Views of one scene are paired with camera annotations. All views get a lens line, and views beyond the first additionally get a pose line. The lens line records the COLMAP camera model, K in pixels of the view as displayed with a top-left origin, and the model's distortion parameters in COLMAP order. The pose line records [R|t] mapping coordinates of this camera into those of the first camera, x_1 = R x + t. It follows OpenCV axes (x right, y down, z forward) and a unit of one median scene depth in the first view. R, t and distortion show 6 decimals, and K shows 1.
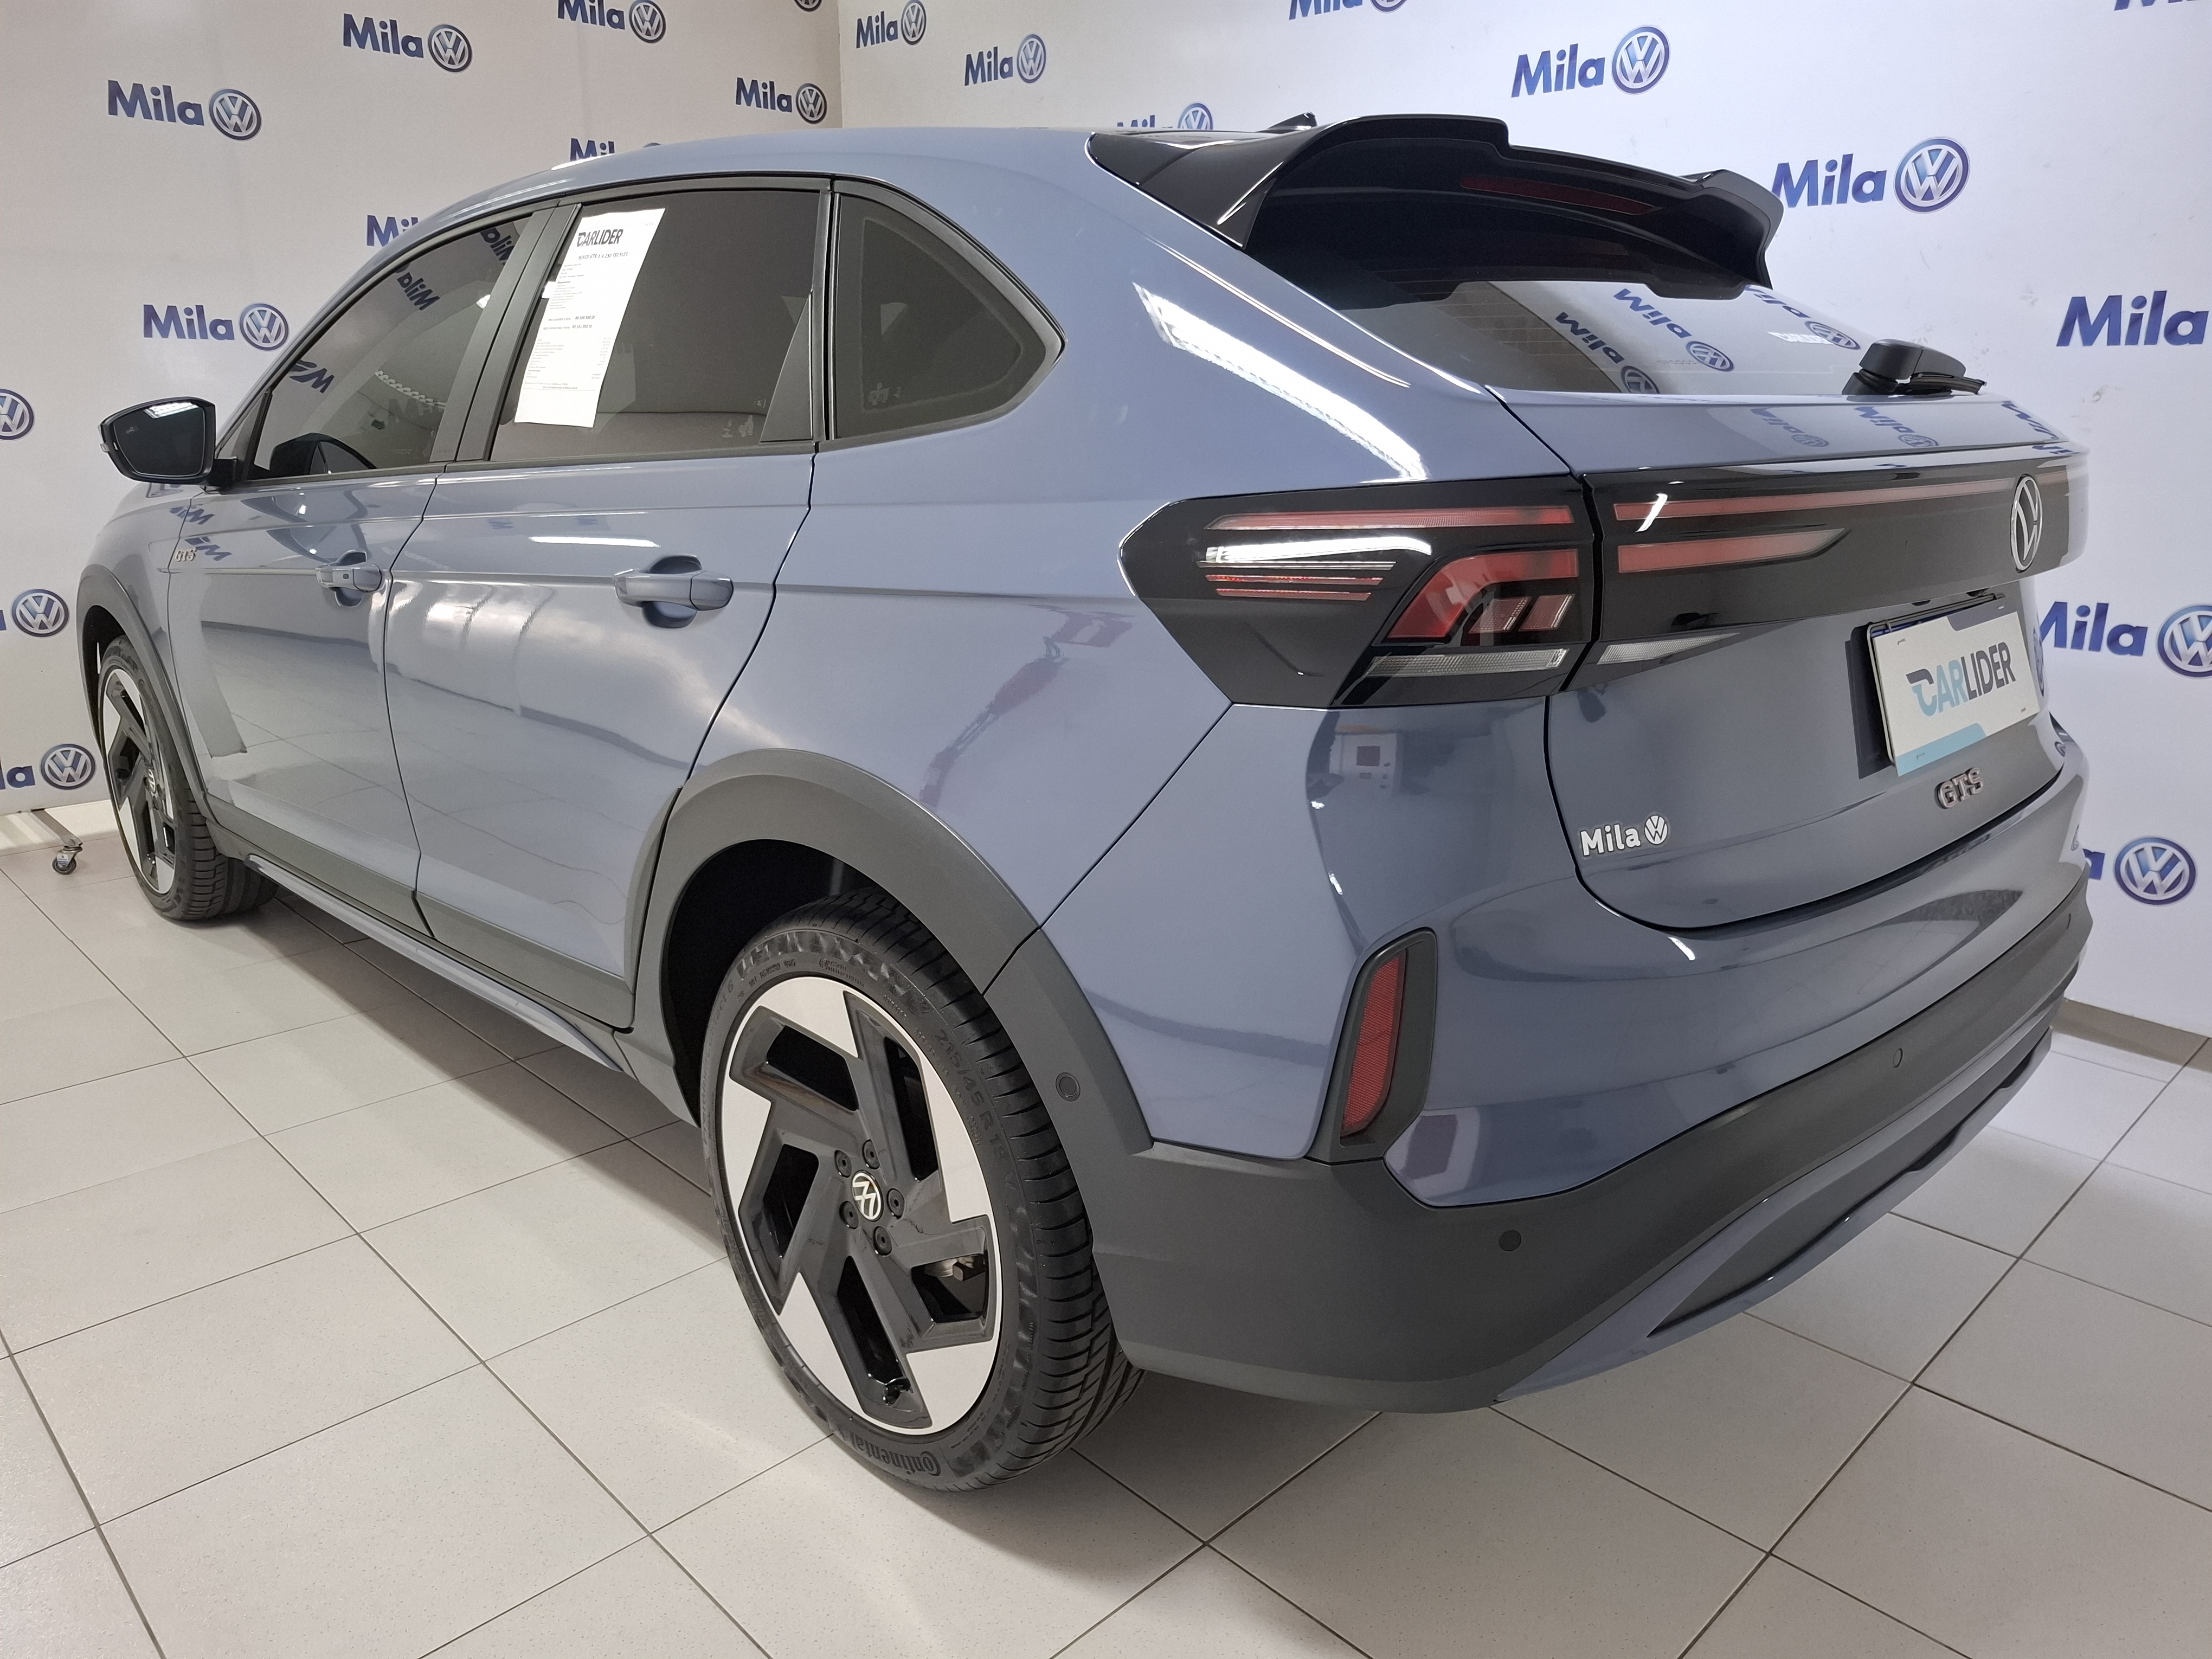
lens RADIAL K [[1537.5, 0, 1046.2], [0, 1537.5, 796.8], [0, 0, 1]] dist [0.055213, -0.052375]
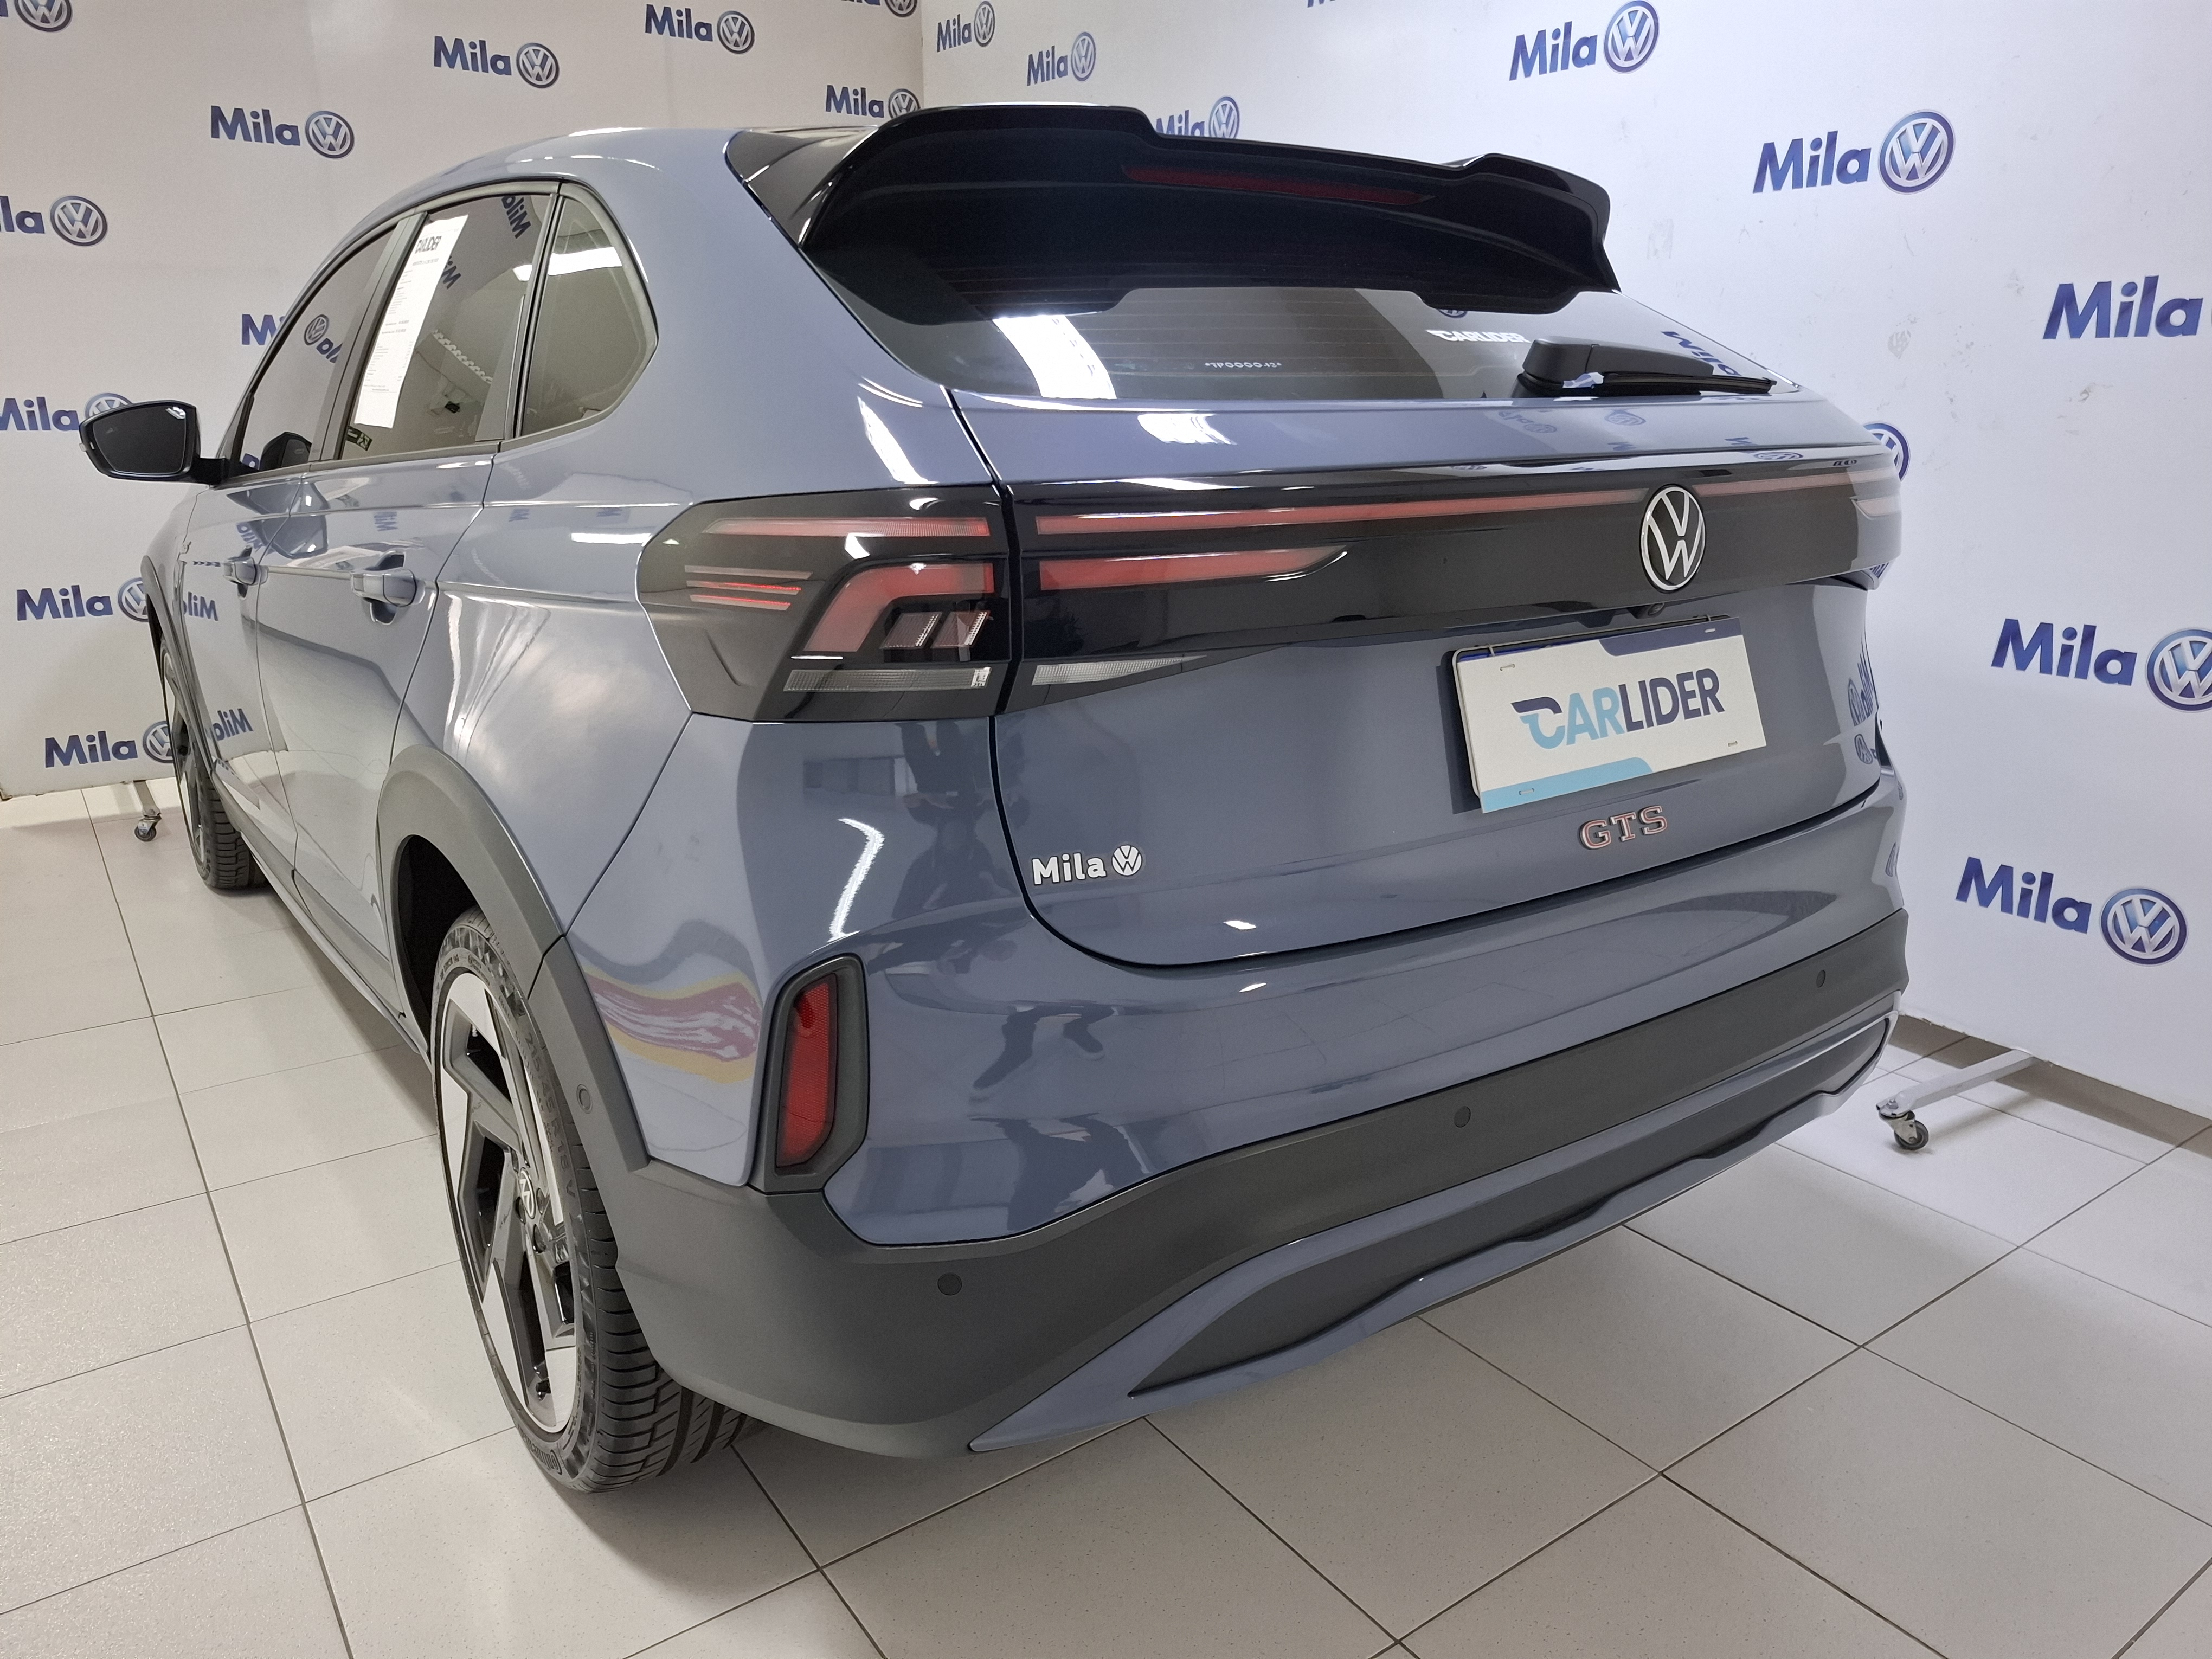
lens RADIAL K [[1526.1, 0, 1108.2], [0, 1526.1, 800.6], [0, 0, 1]] dist [0.071128, -0.073487]
pose [[0.989380, 0.033990, -0.141322, 0.248749], [-0.033481, 0.999421, 0.005982, -0.009896], [0.141443, -0.001187, 0.989946, 0.036374]]
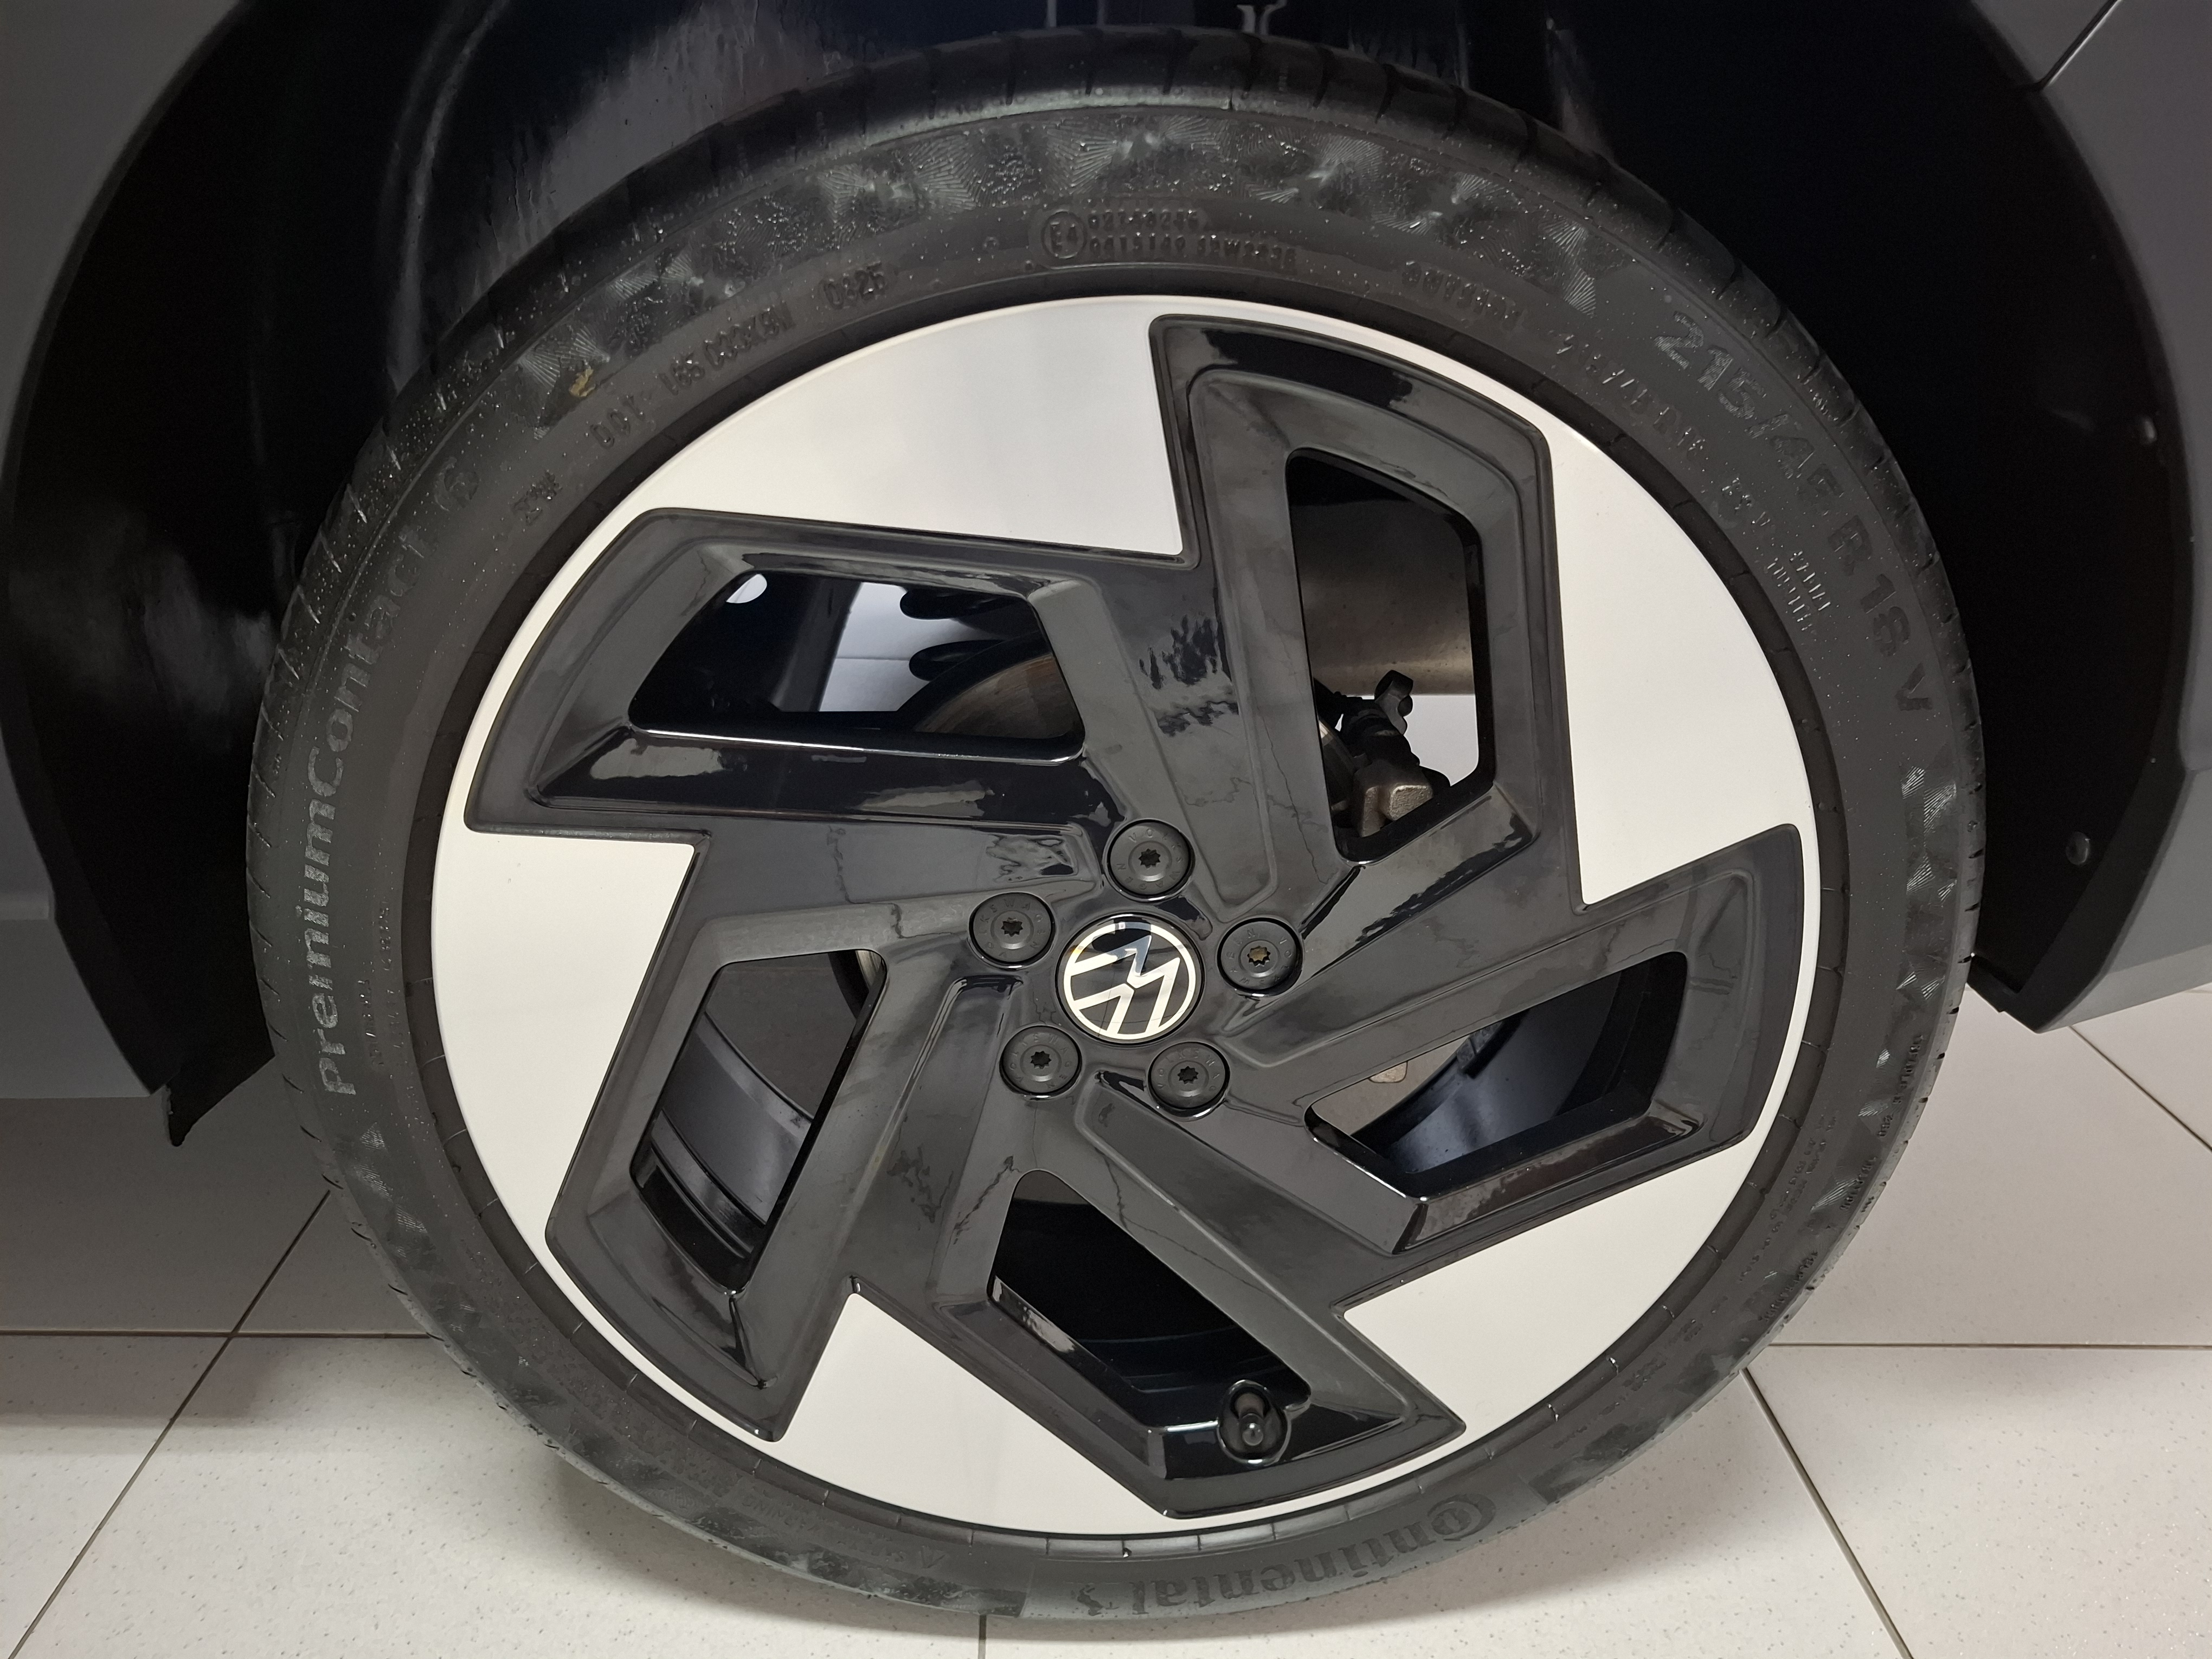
lens RADIAL K [[1526.7, 0, 1099.0], [0, 1526.7, 807.6], [0, 0, 1]] dist [0.068407, -0.066234]
pose [[0.651833, -0.257349, 0.713362, -0.222476], [0.149836, 0.965822, 0.211513, 0.090099], [-0.743413, -0.030984, 0.668115, 0.478880]]
